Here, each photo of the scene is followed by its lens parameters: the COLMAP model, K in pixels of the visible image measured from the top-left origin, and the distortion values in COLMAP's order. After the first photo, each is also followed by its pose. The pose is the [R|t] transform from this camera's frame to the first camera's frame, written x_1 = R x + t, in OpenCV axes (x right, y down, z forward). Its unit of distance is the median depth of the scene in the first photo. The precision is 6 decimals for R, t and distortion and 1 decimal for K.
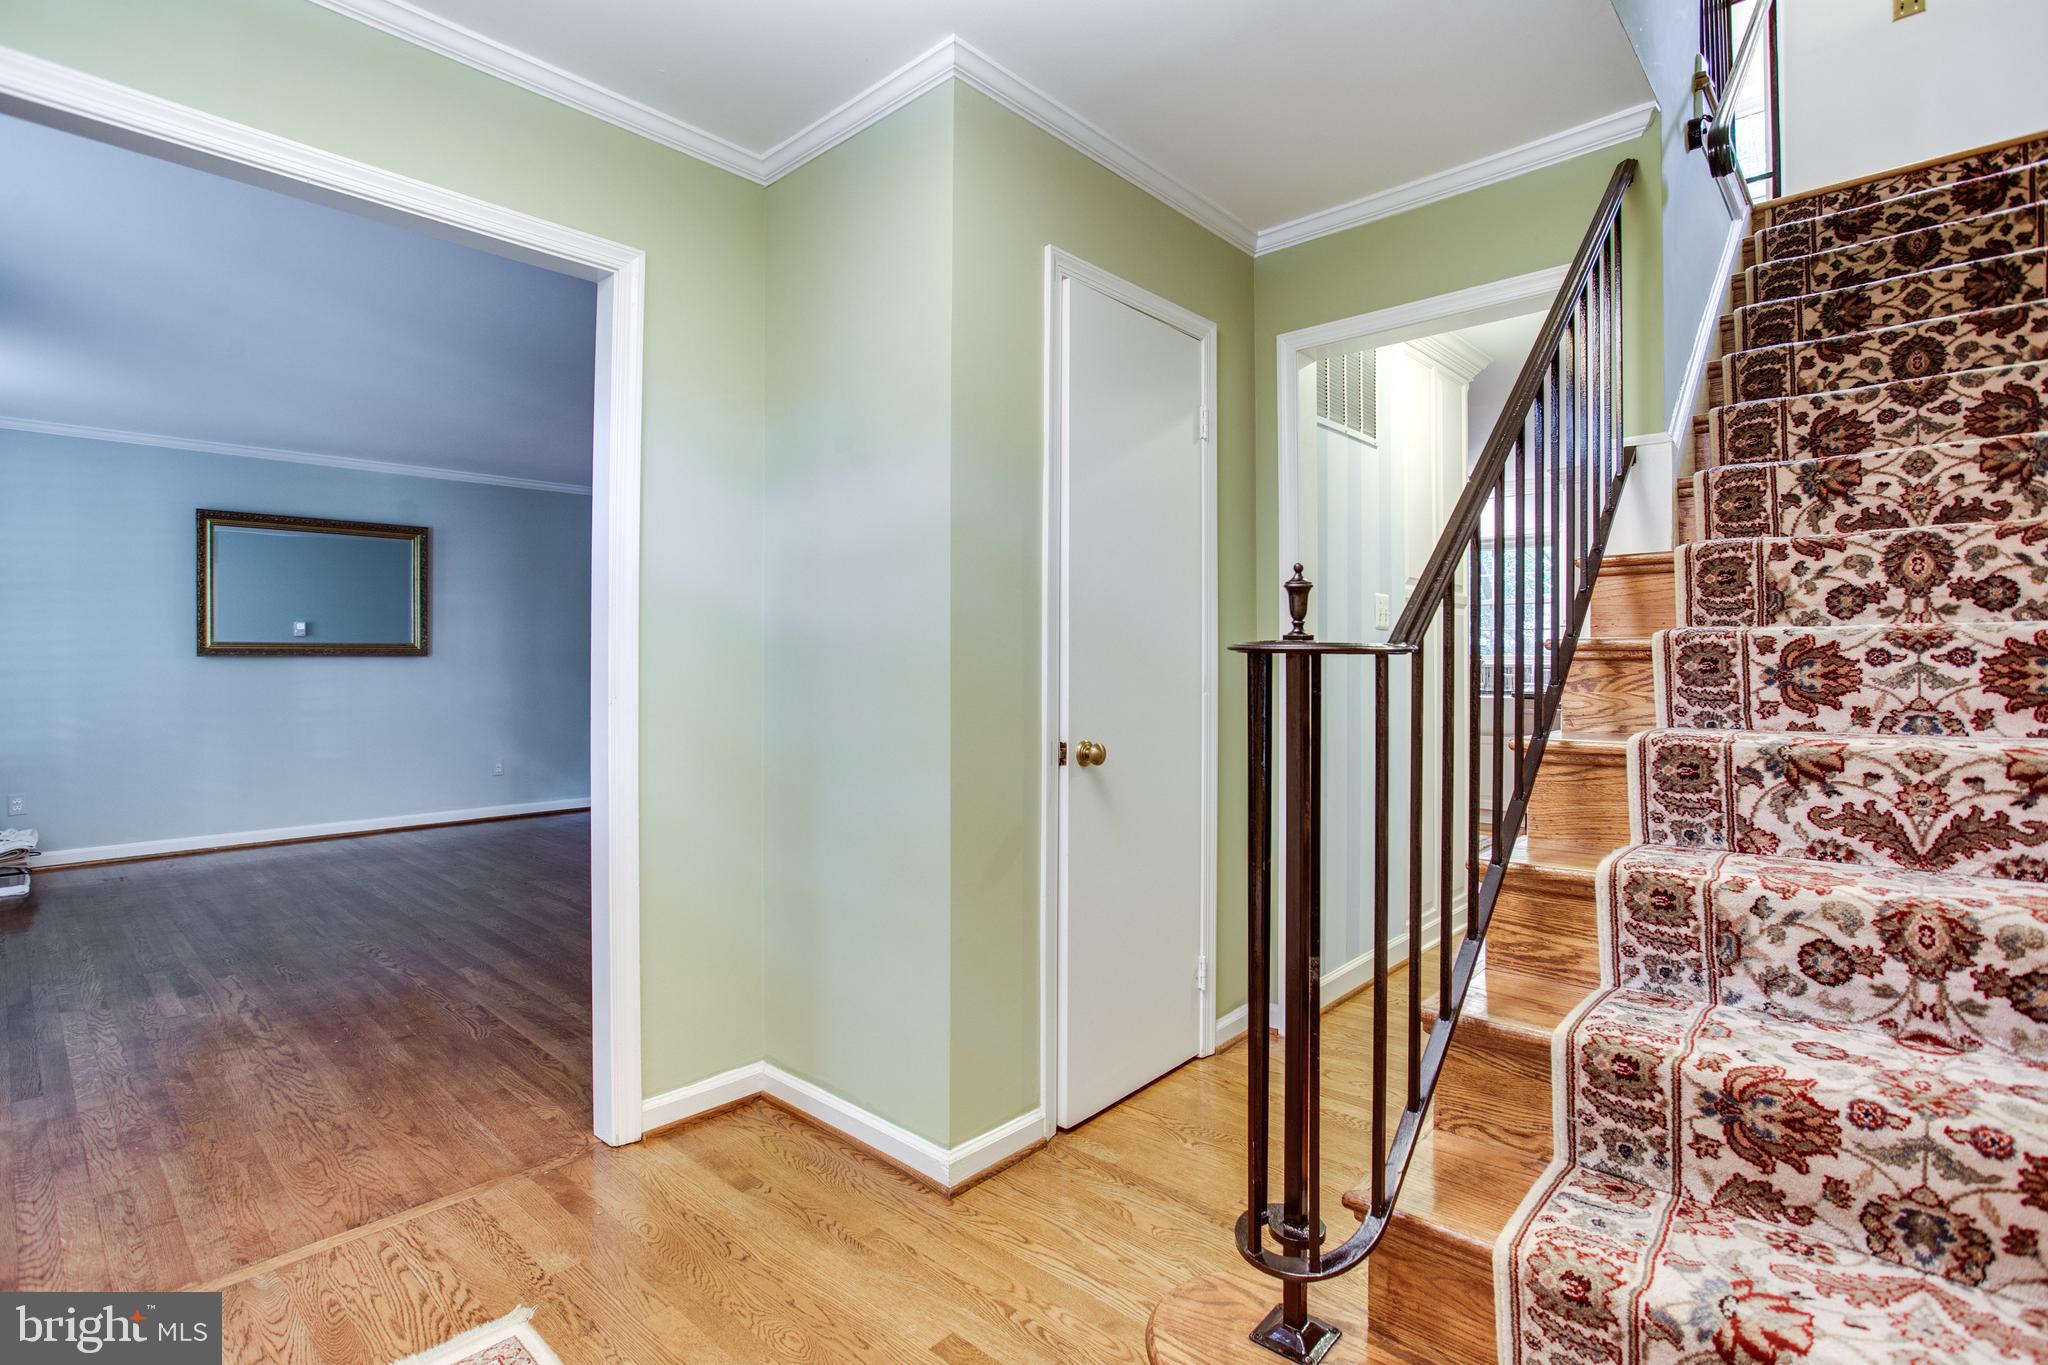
lens RADIAL K [[984.7, 0, 1038.0], [0, 984.7, 670.5], [0, 0, 1]] dist [-0.017622, 0.001519]
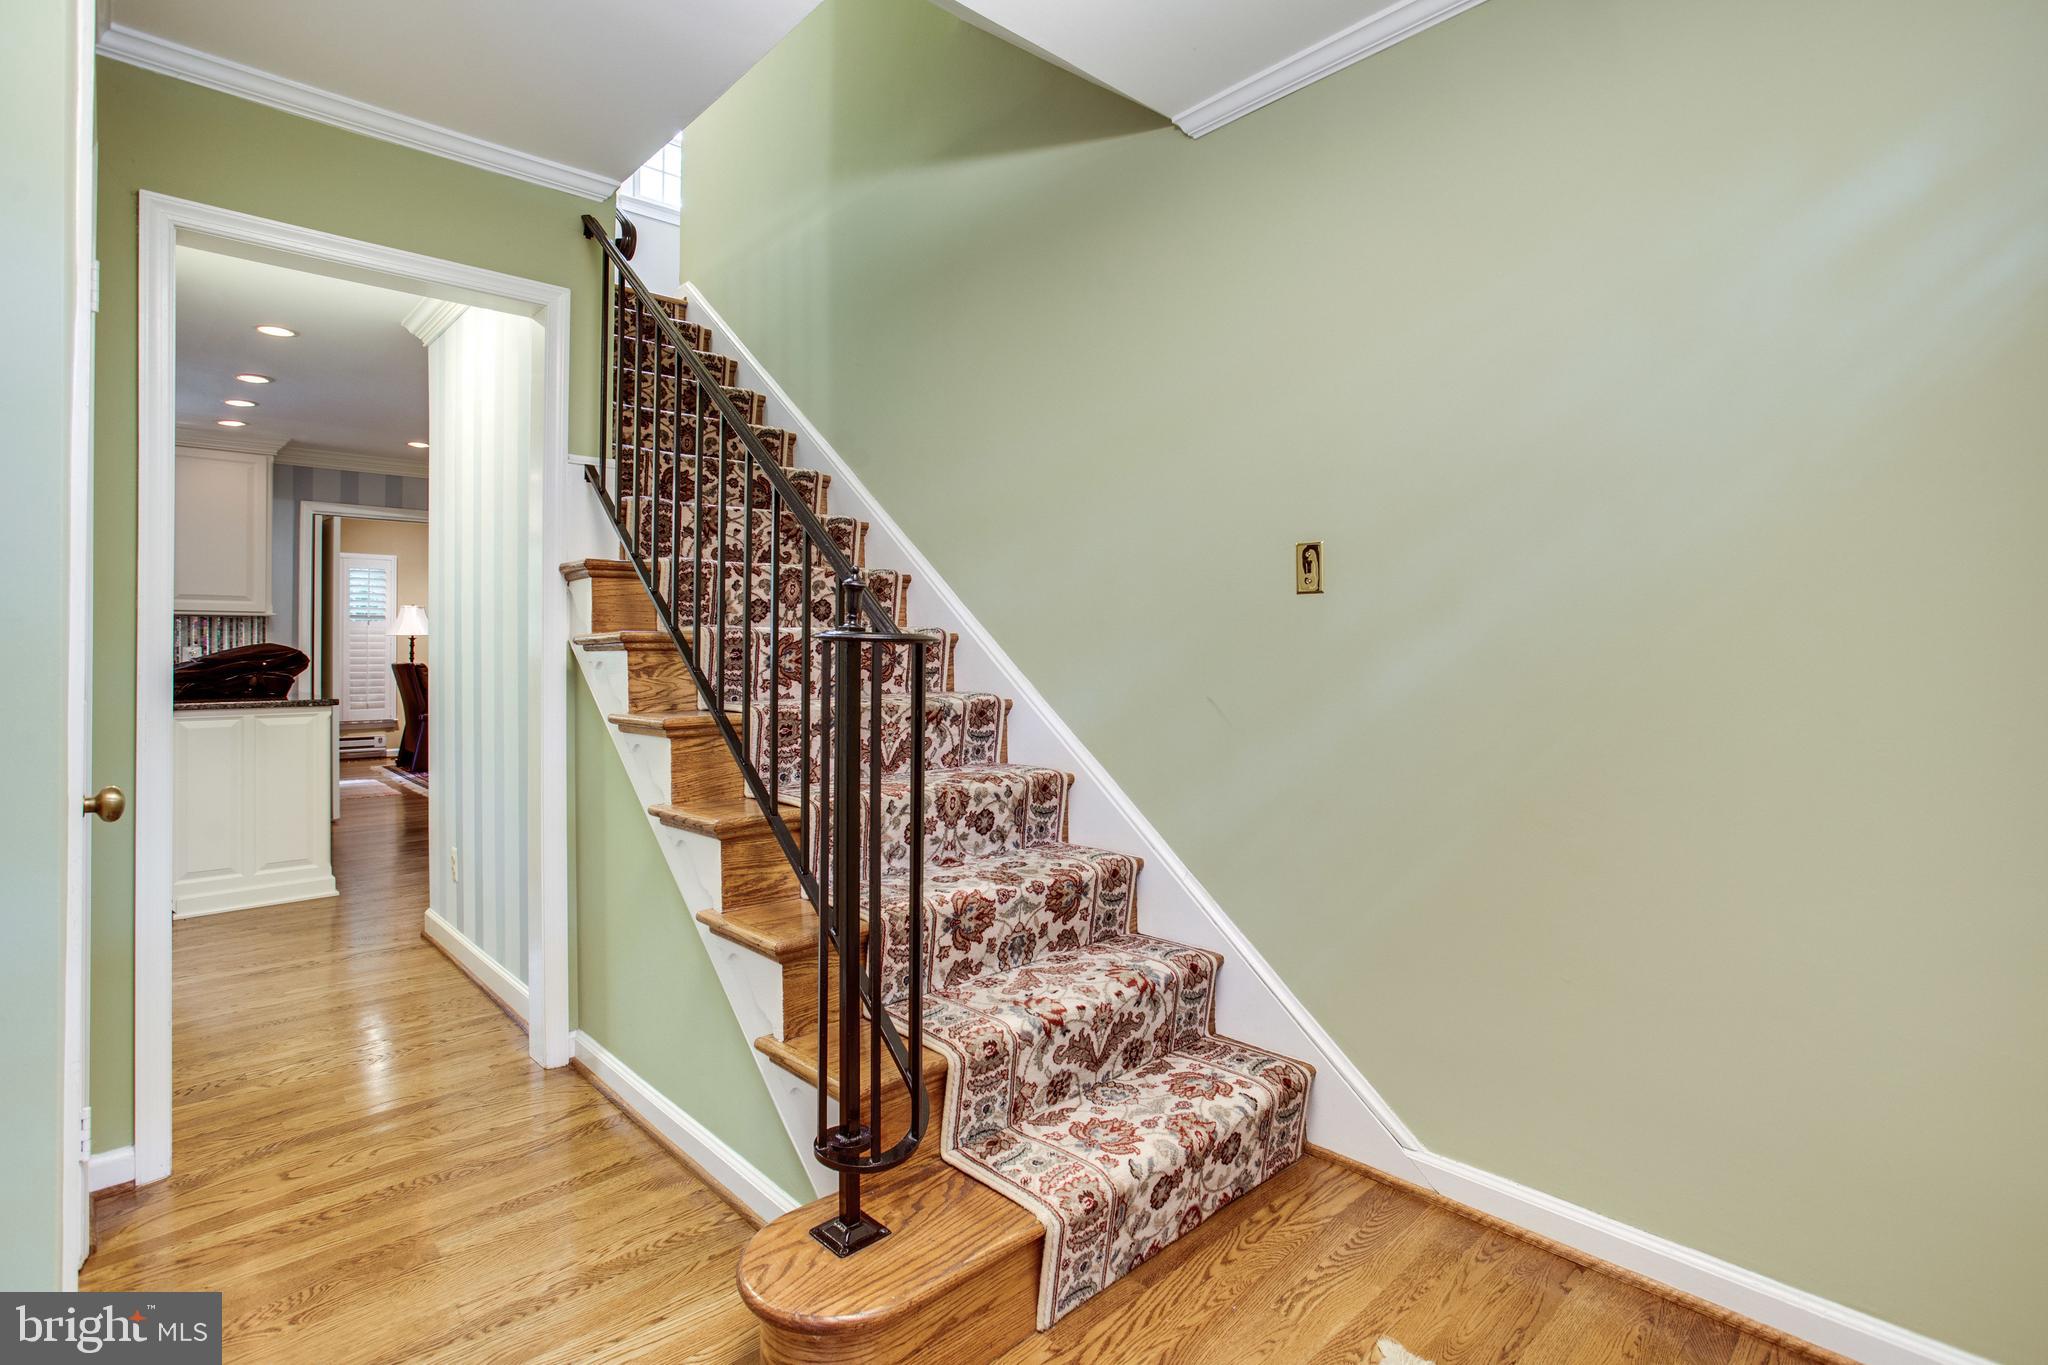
lens RADIAL K [[984.7, 0, 1034.0], [0, 984.7, 667.0], [0, 0, 1]] dist [-0.017622, 0.001519]
pose [[0.064186, -0.014509, 0.997832, -0.936223], [0.008883, 0.999863, 0.013967, -0.004551], [-0.997898, 0.007967, 0.064306, 0.755848]]
